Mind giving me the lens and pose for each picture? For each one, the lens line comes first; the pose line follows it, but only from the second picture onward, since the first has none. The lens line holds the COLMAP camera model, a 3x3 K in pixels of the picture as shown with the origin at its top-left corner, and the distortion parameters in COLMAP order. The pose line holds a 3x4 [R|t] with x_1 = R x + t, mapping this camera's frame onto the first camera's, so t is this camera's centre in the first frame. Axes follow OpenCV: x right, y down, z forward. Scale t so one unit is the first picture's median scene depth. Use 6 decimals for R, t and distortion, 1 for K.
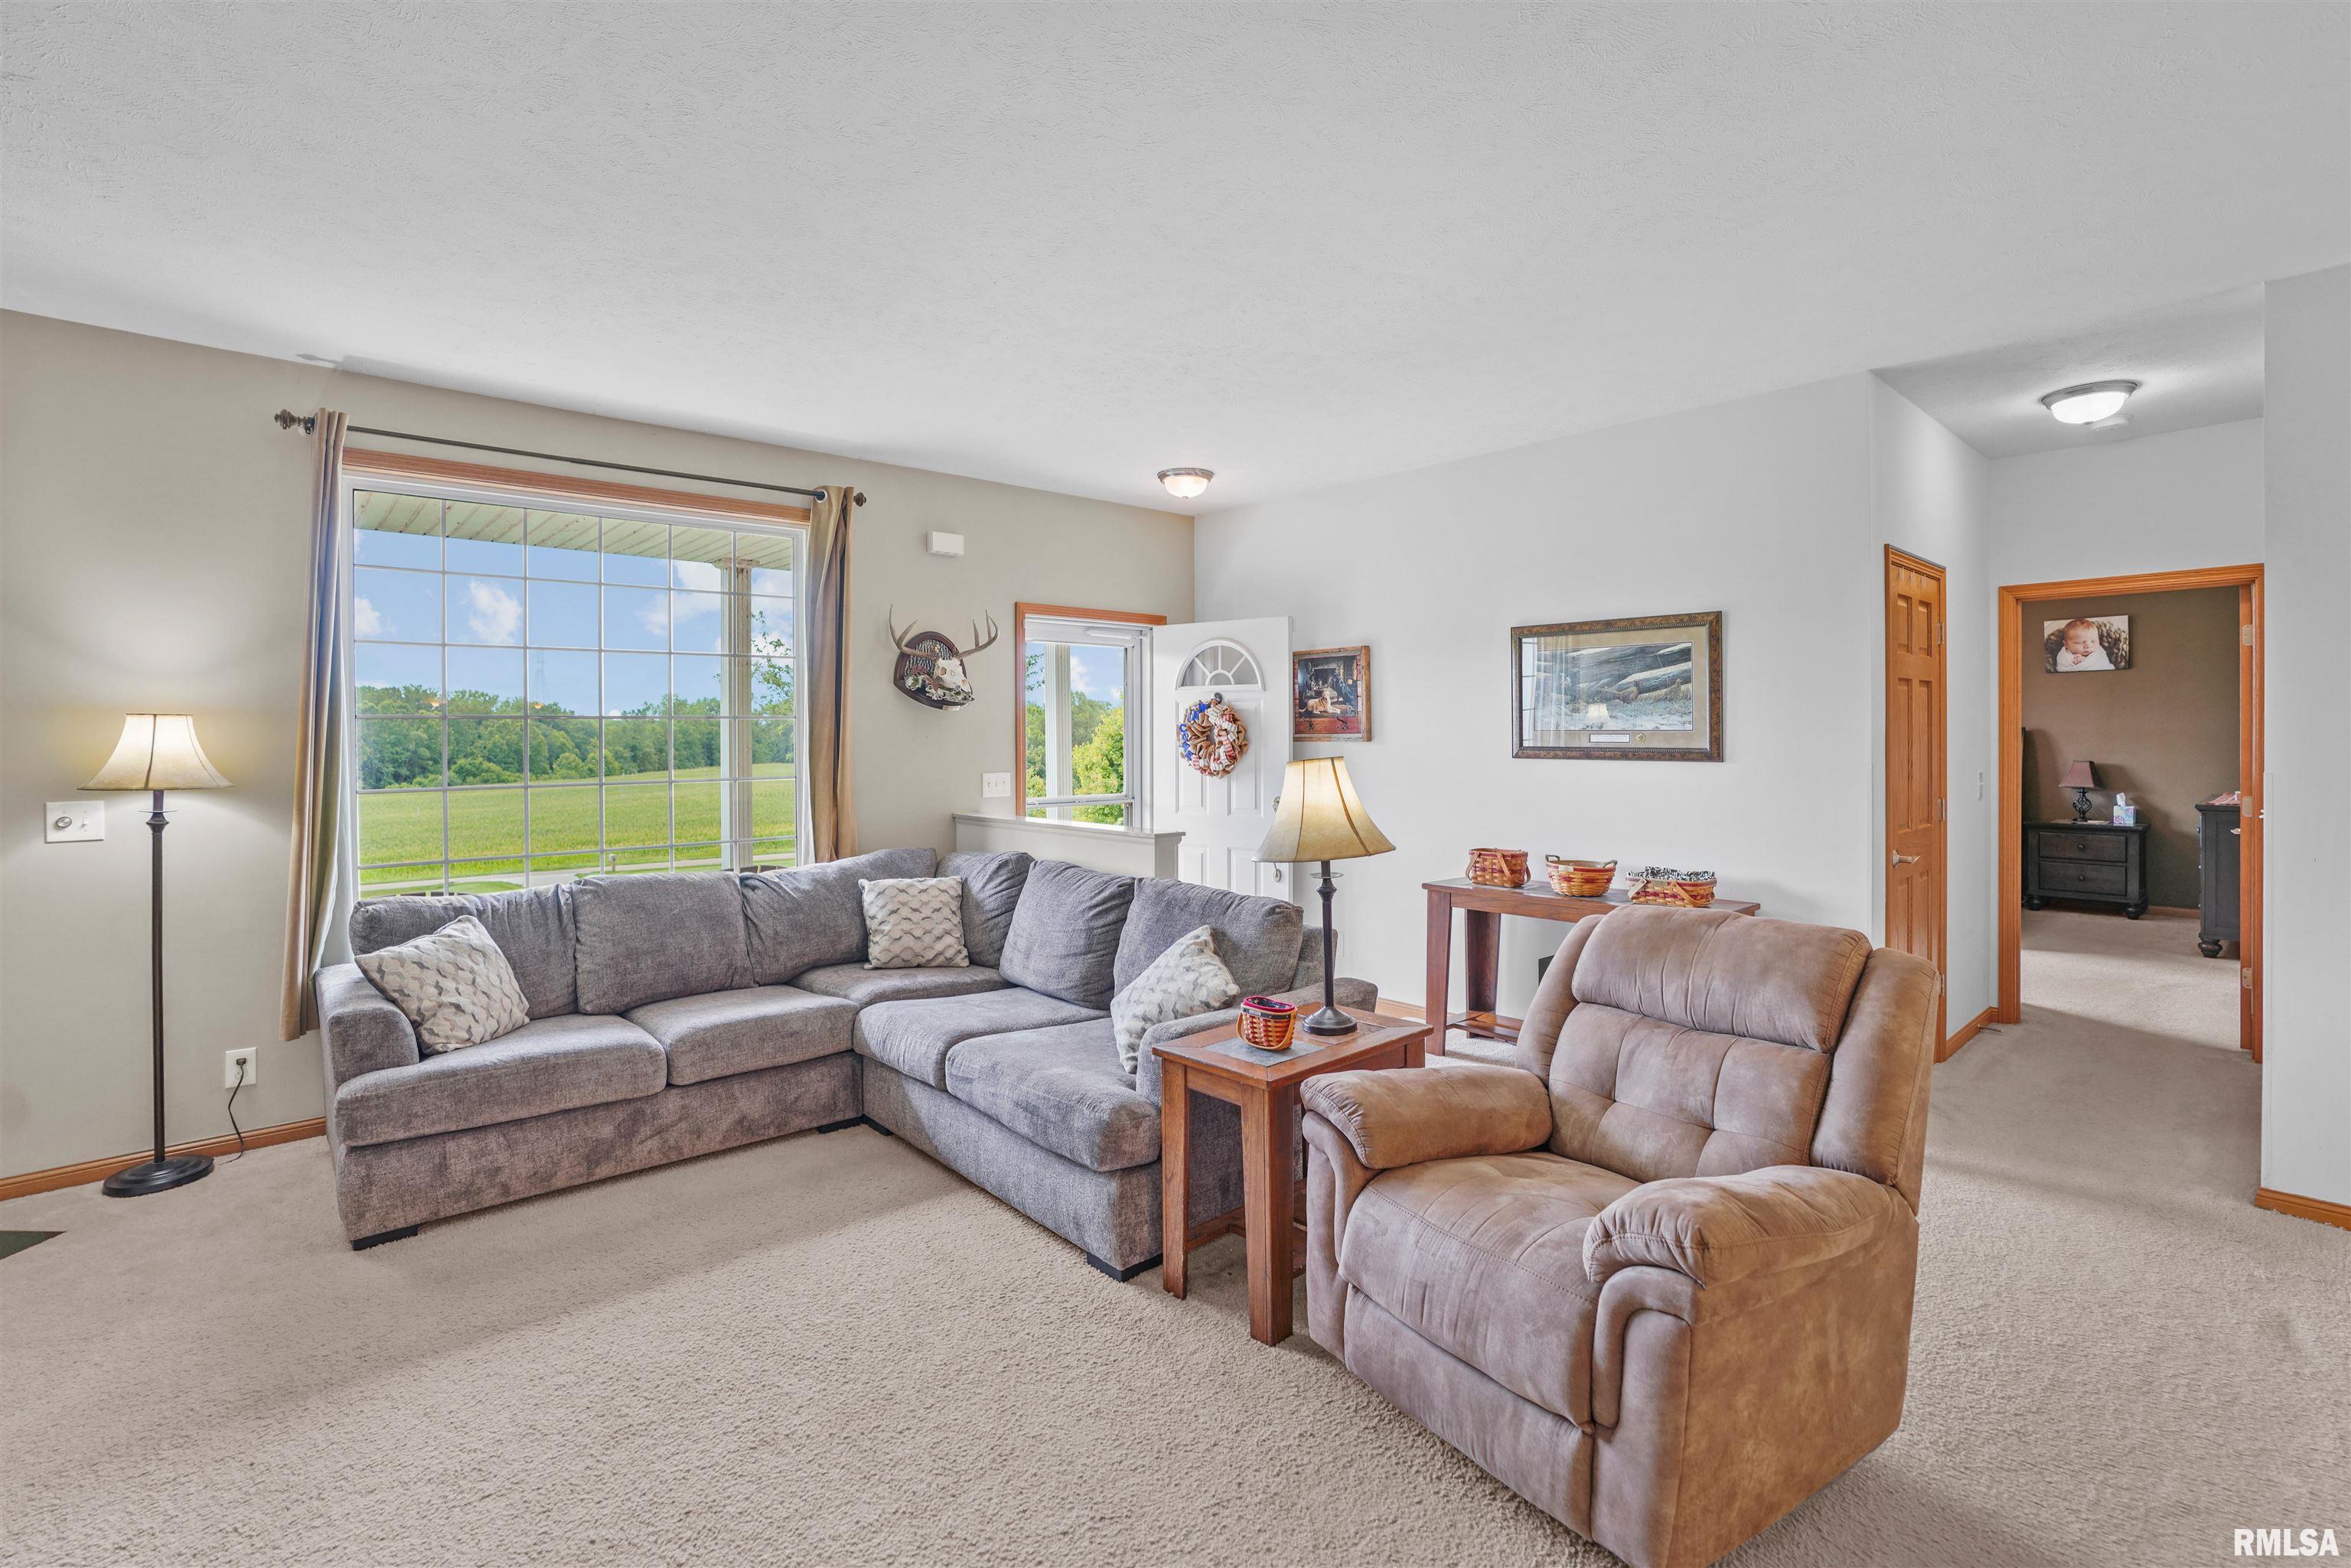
lens RADIAL K [[1083.1, 0, 1102.3], [0, 1083.1, 726.0], [0, 0, 1]] dist [-0.026878, 0.014730]
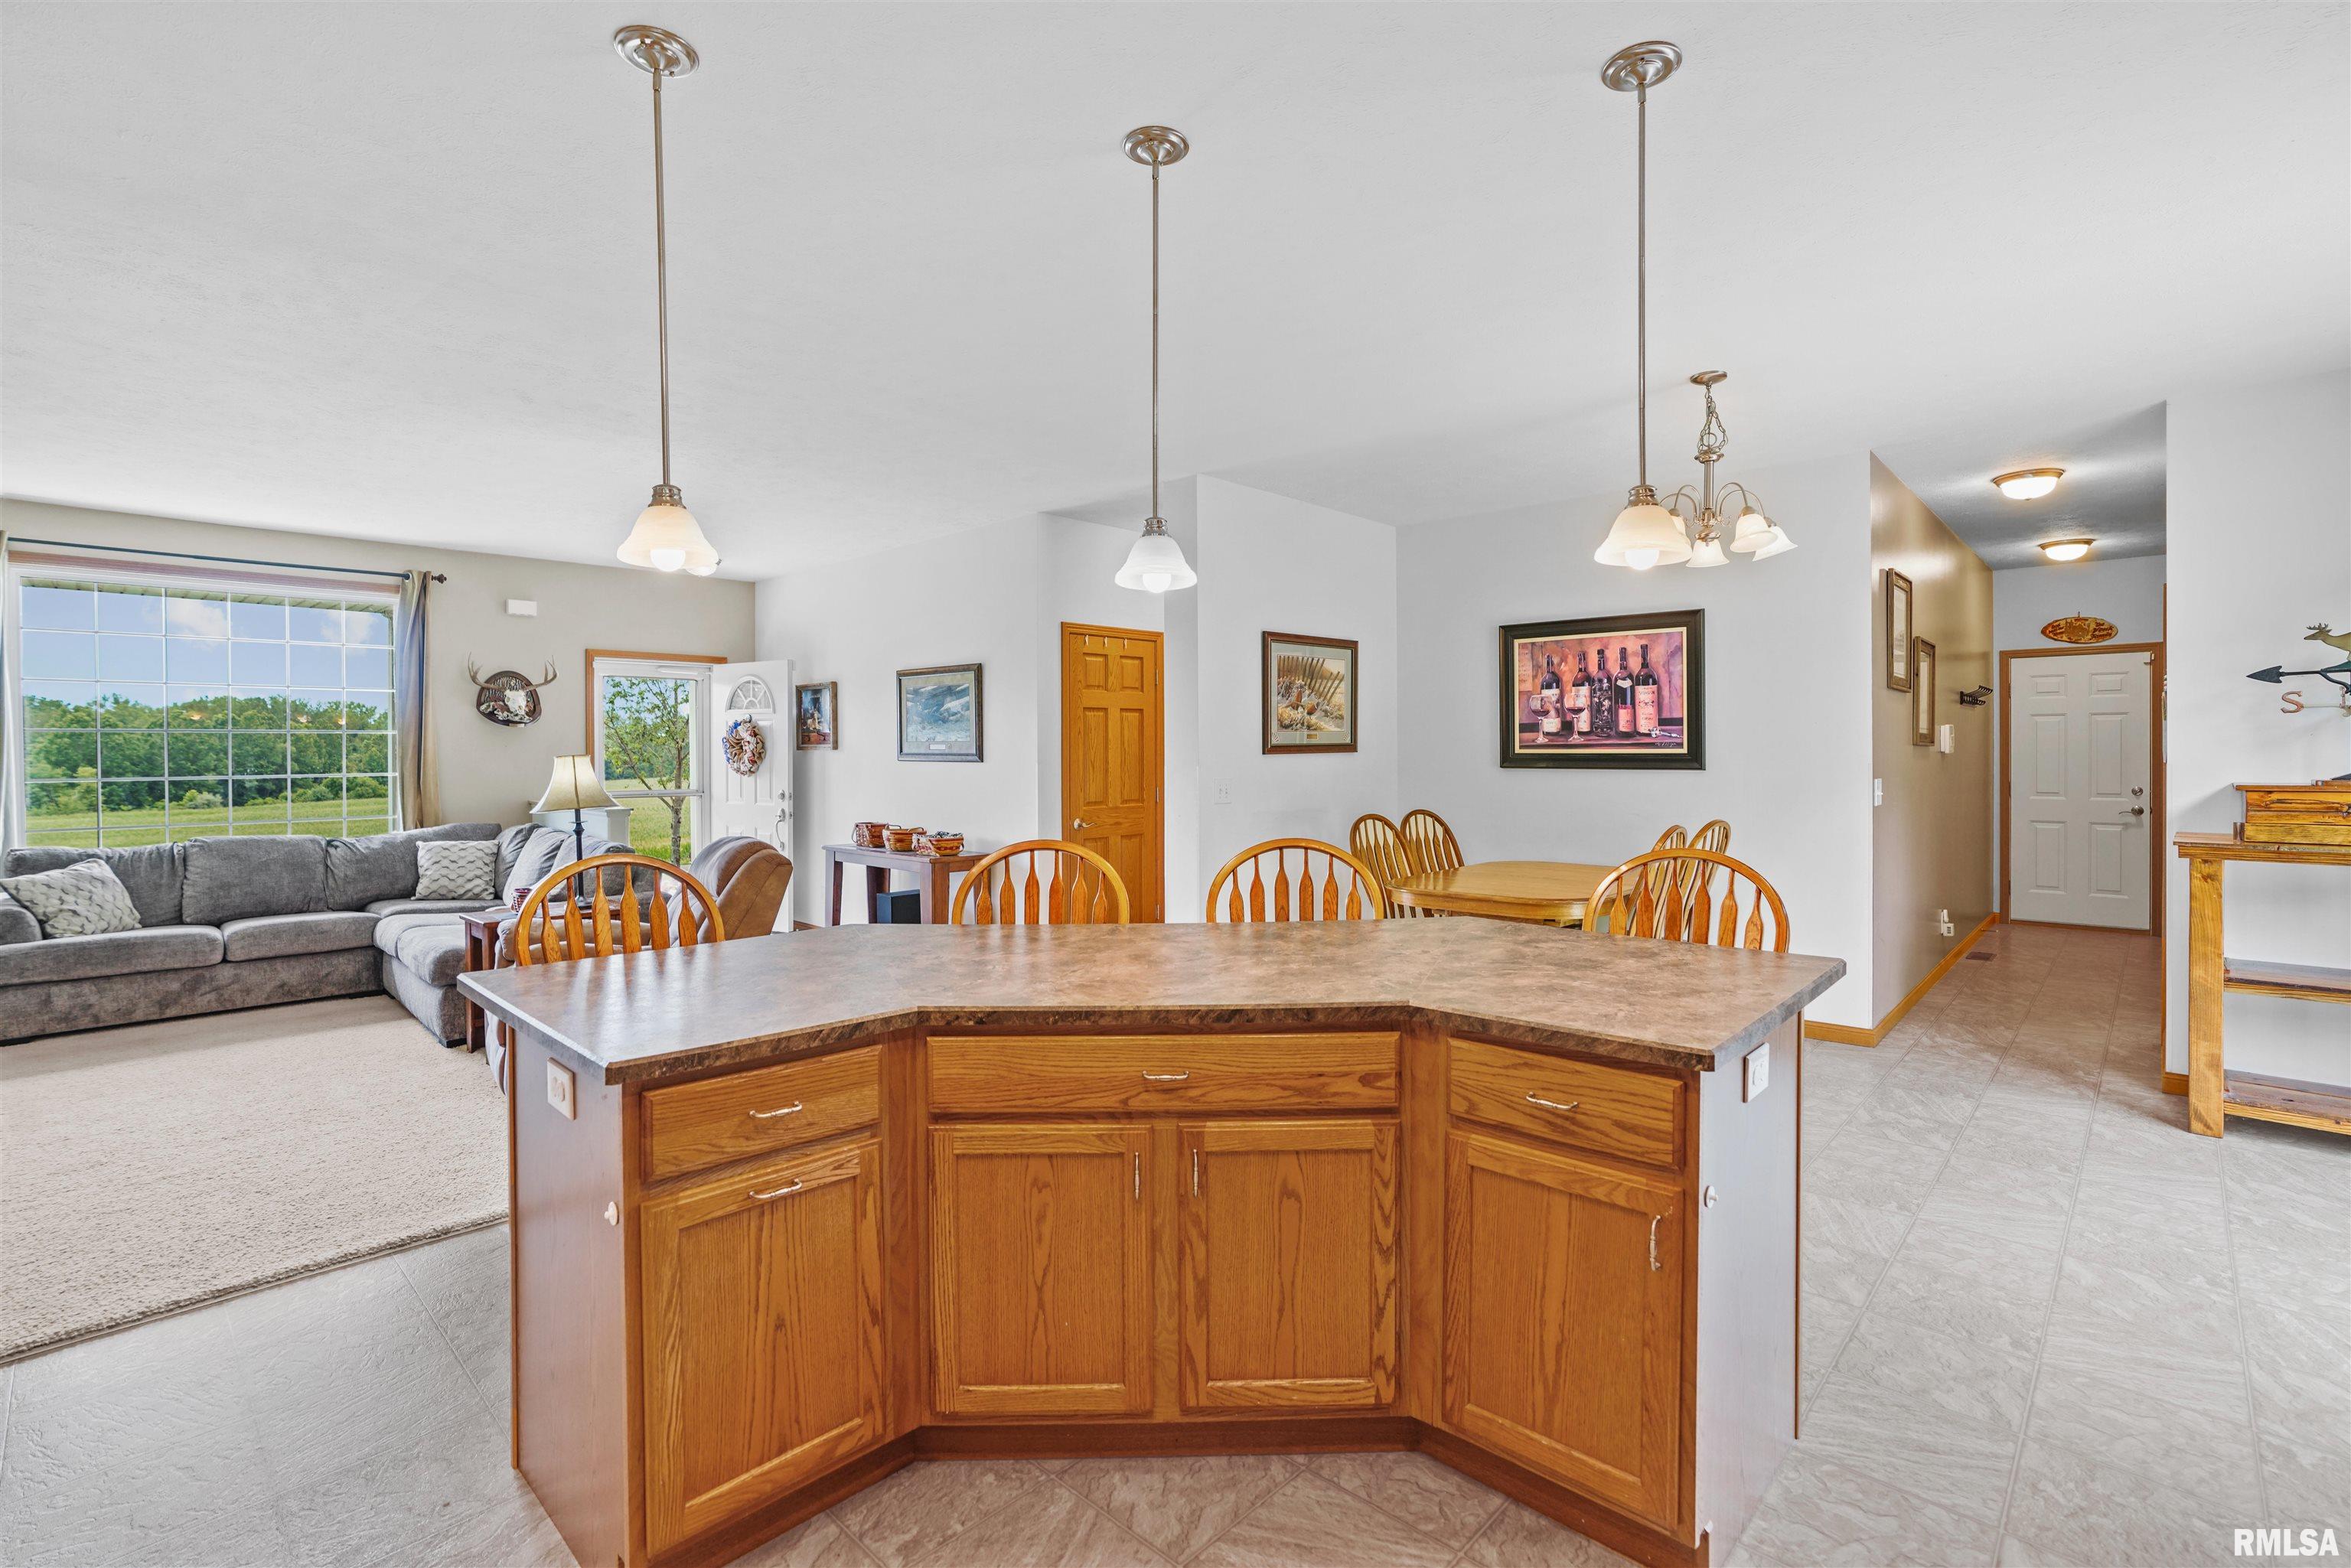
lens RADIAL K [[1083.1, 0, 1148.2], [0, 1083.1, 756.5], [0, 0, 1]] dist [-0.026878, 0.014730]
pose [[0.995980, 0.000813, 0.089569, 0.686431], [-0.001941, 0.999920, 0.012502, 0.006304], [-0.089552, -0.012625, 0.995902, -0.586774]]
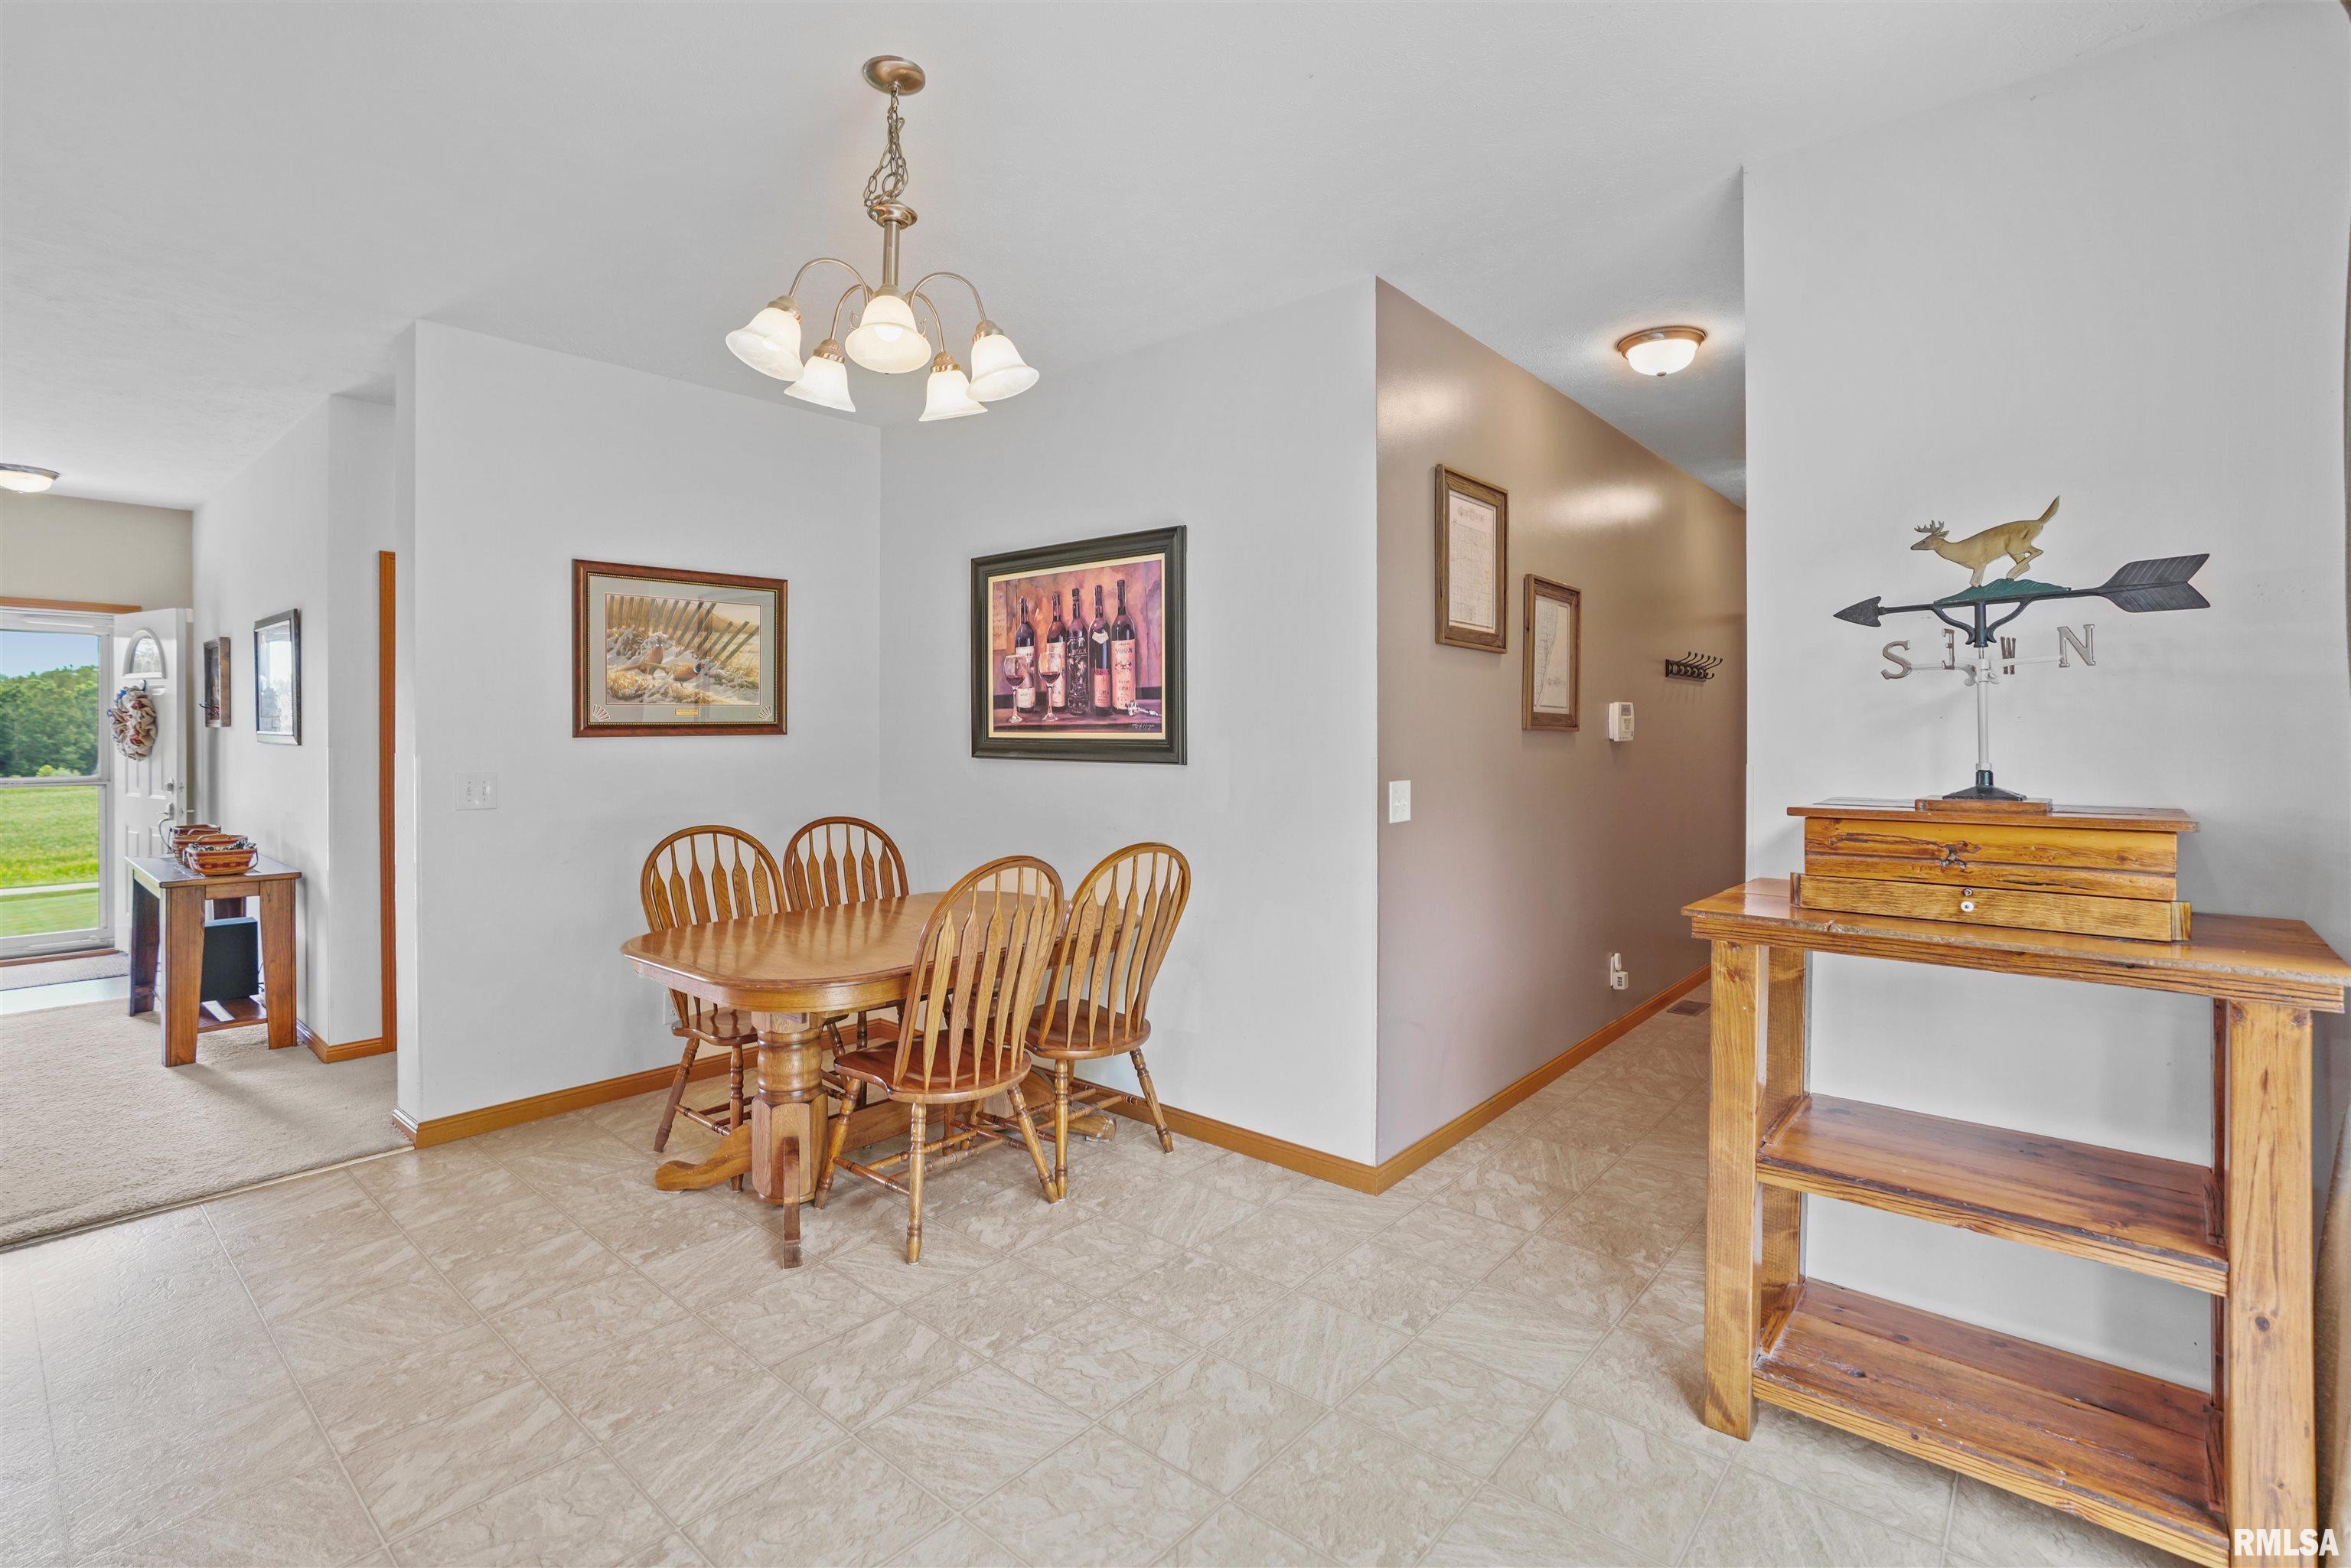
lens RADIAL K [[1083.1, 0, 1138.2], [0, 1083.1, 741.4], [0, 0, 1]] dist [-0.026878, 0.014730]
pose [[0.991628, 0.004346, 0.129053, 1.311458], [-0.007045, 0.999766, 0.020464, 0.000876], [-0.128934, -0.021202, 0.991426, -0.231723]]
